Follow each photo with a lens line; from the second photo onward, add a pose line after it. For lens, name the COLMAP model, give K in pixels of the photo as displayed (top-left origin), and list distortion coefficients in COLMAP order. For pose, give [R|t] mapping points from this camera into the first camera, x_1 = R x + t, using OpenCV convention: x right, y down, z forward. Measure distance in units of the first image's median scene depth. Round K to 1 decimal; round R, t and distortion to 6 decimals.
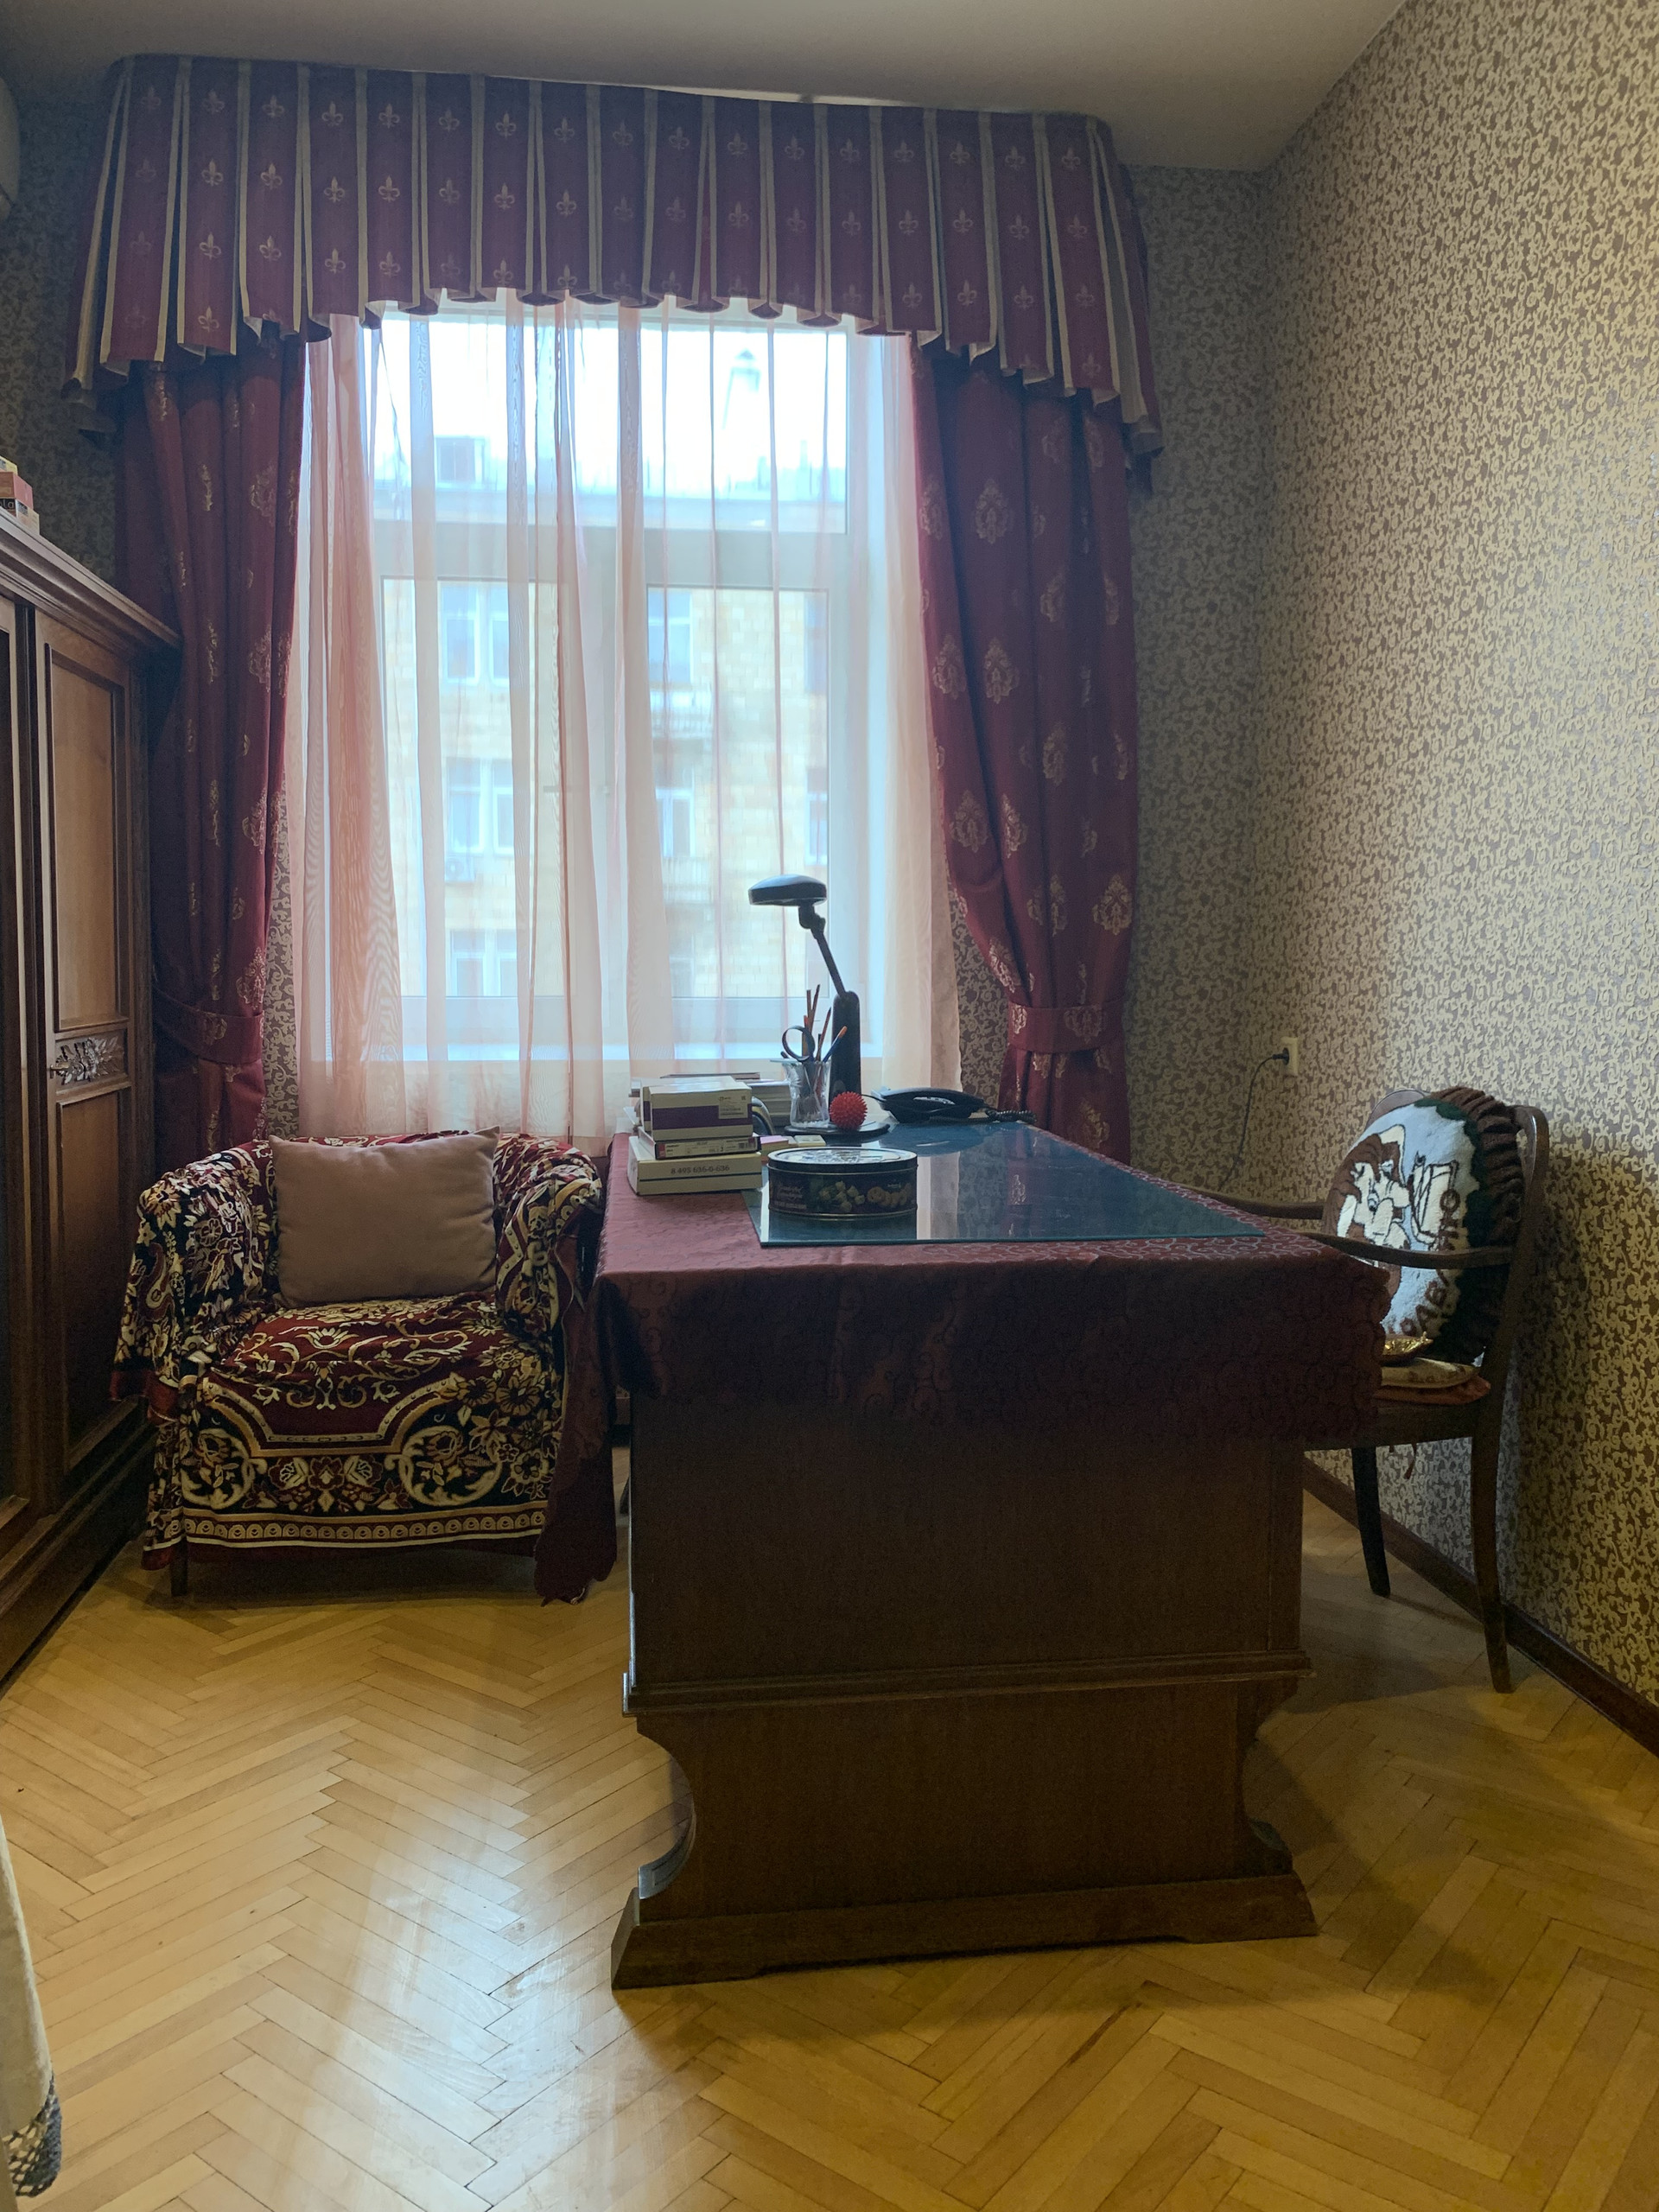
lens RADIAL K [[1696.7, 0, 834.1], [0, 1696.7, 1107.4], [0, 0, 1]] dist [0.031085, -0.040746]
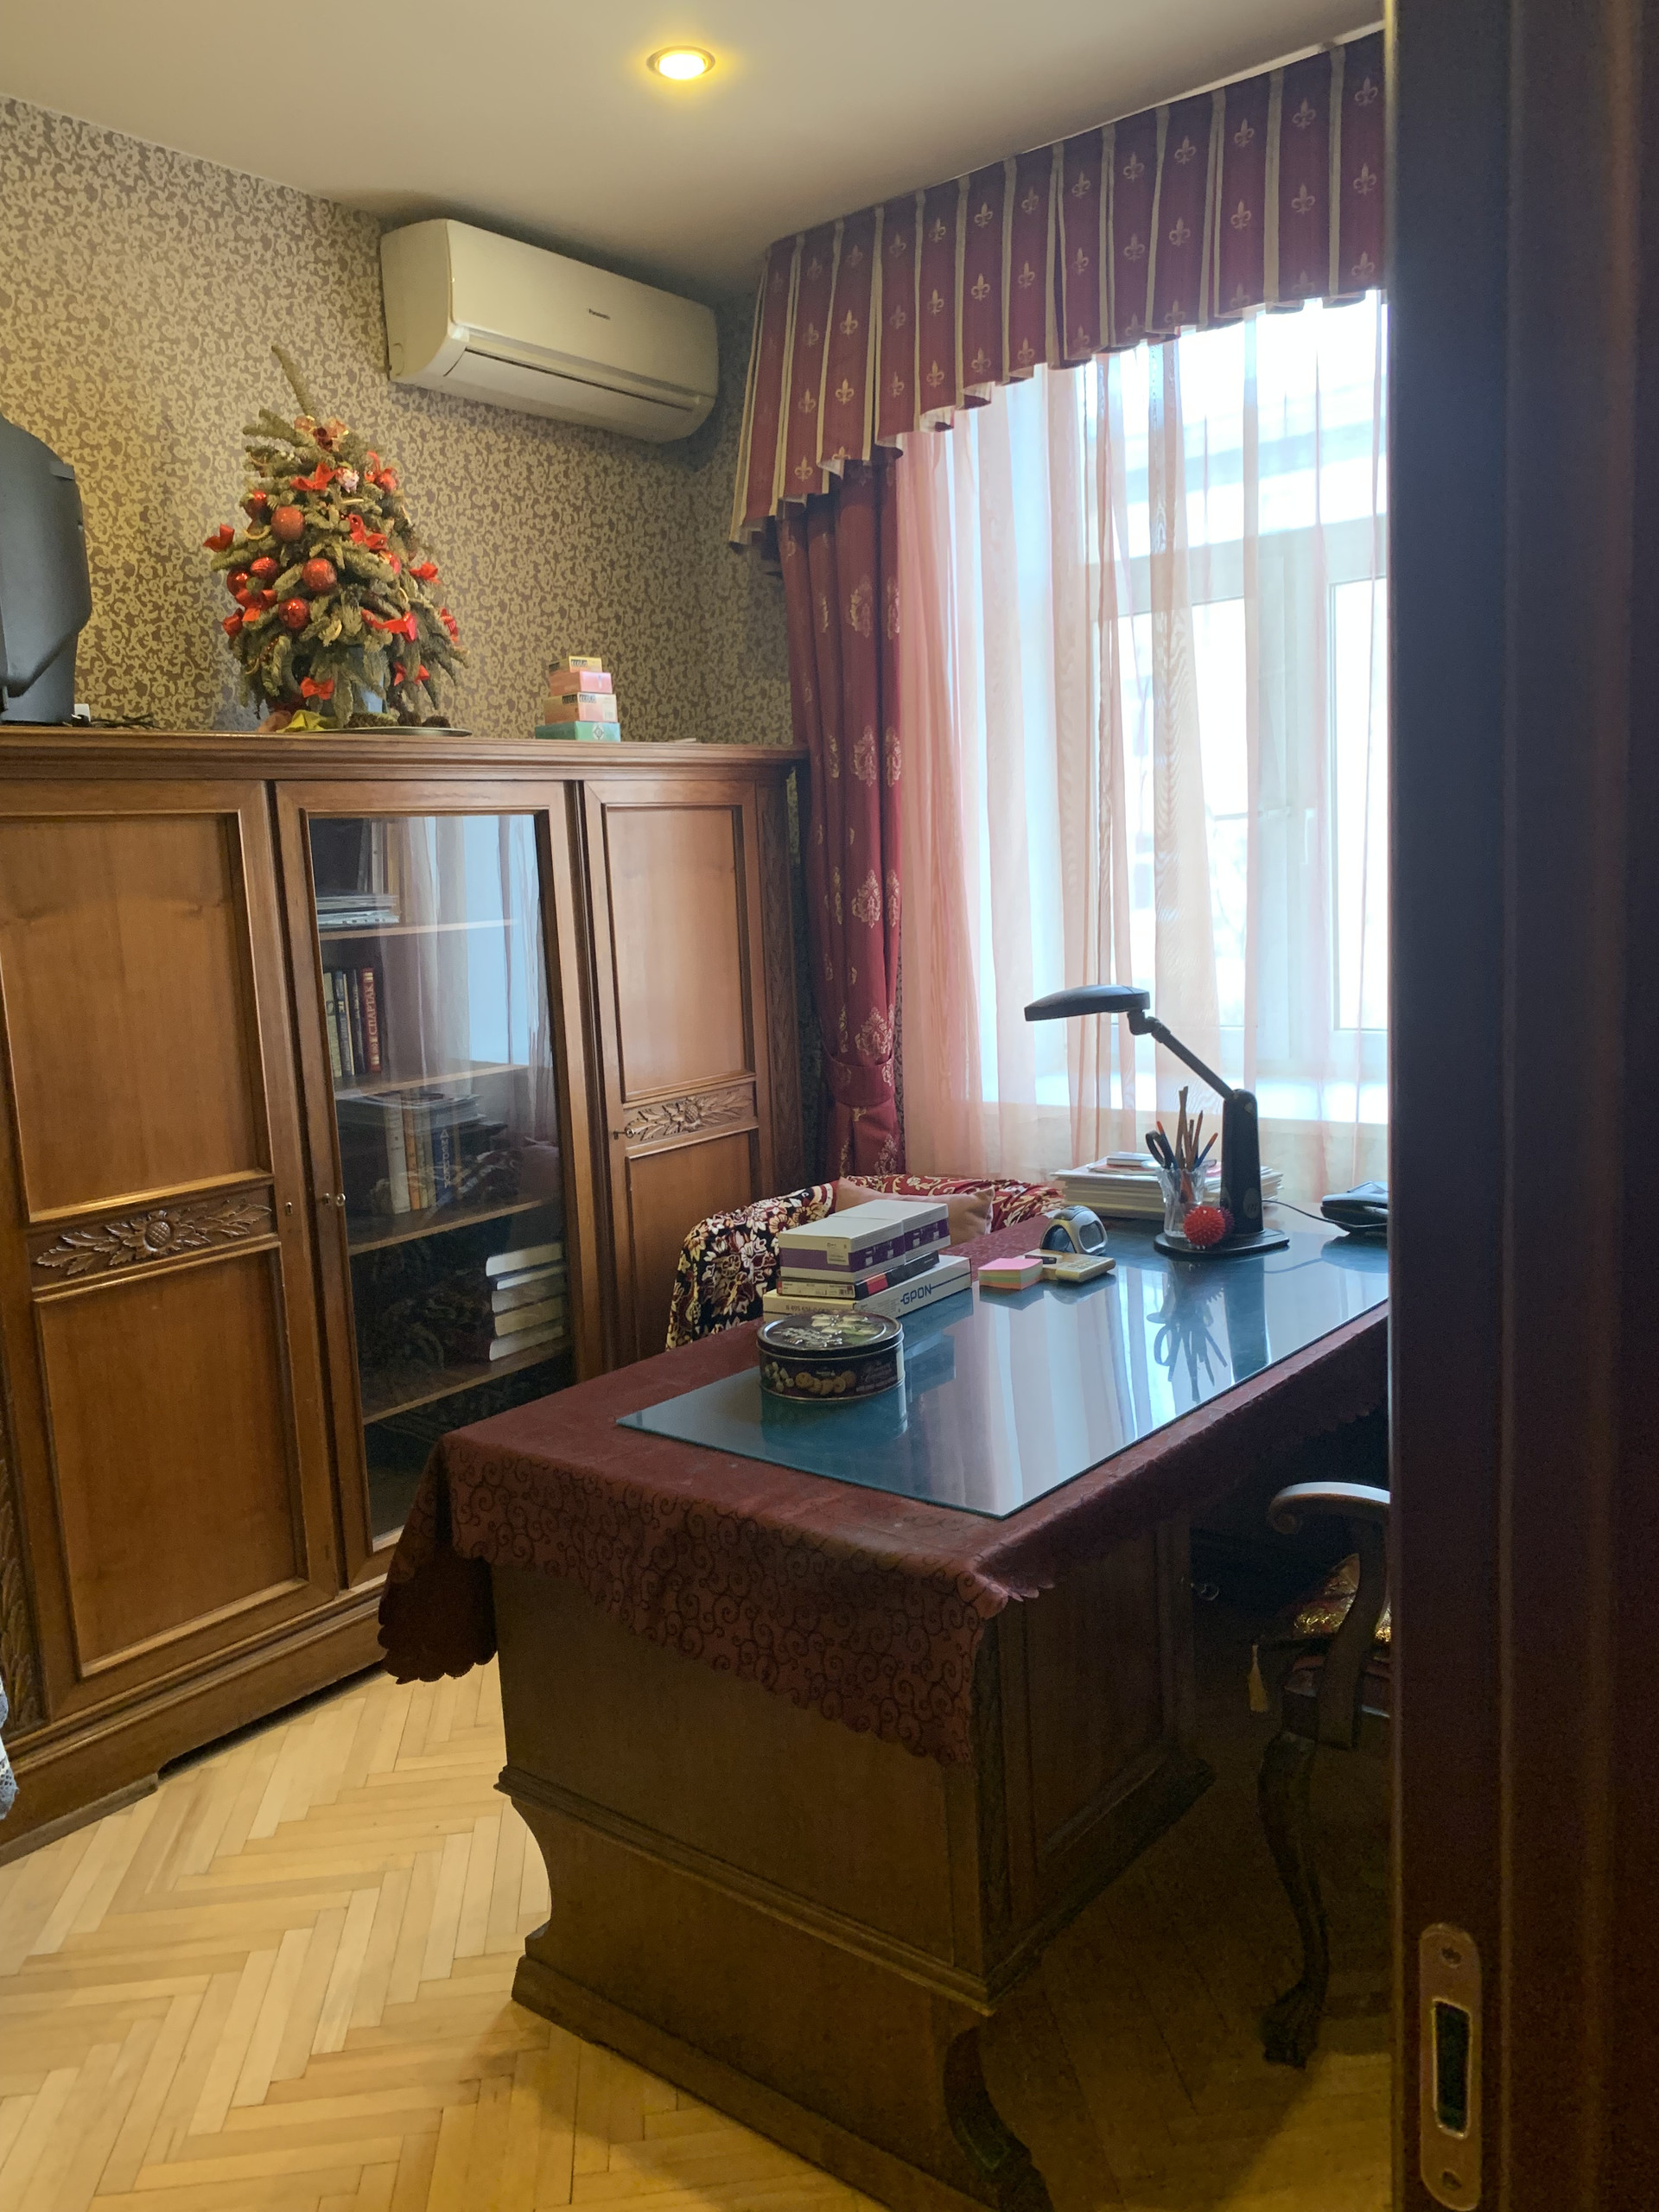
lens RADIAL K [[1696.7, 0, 828.7], [0, 1696.7, 1099.4], [0, 0, 1]] dist [0.031085, -0.040746]
pose [[0.685444, 0.064977, -0.725220, 0.557081], [-0.008406, 0.996650, 0.081351, -0.145890], [0.728076, -0.049665, 0.683694, 0.227694]]
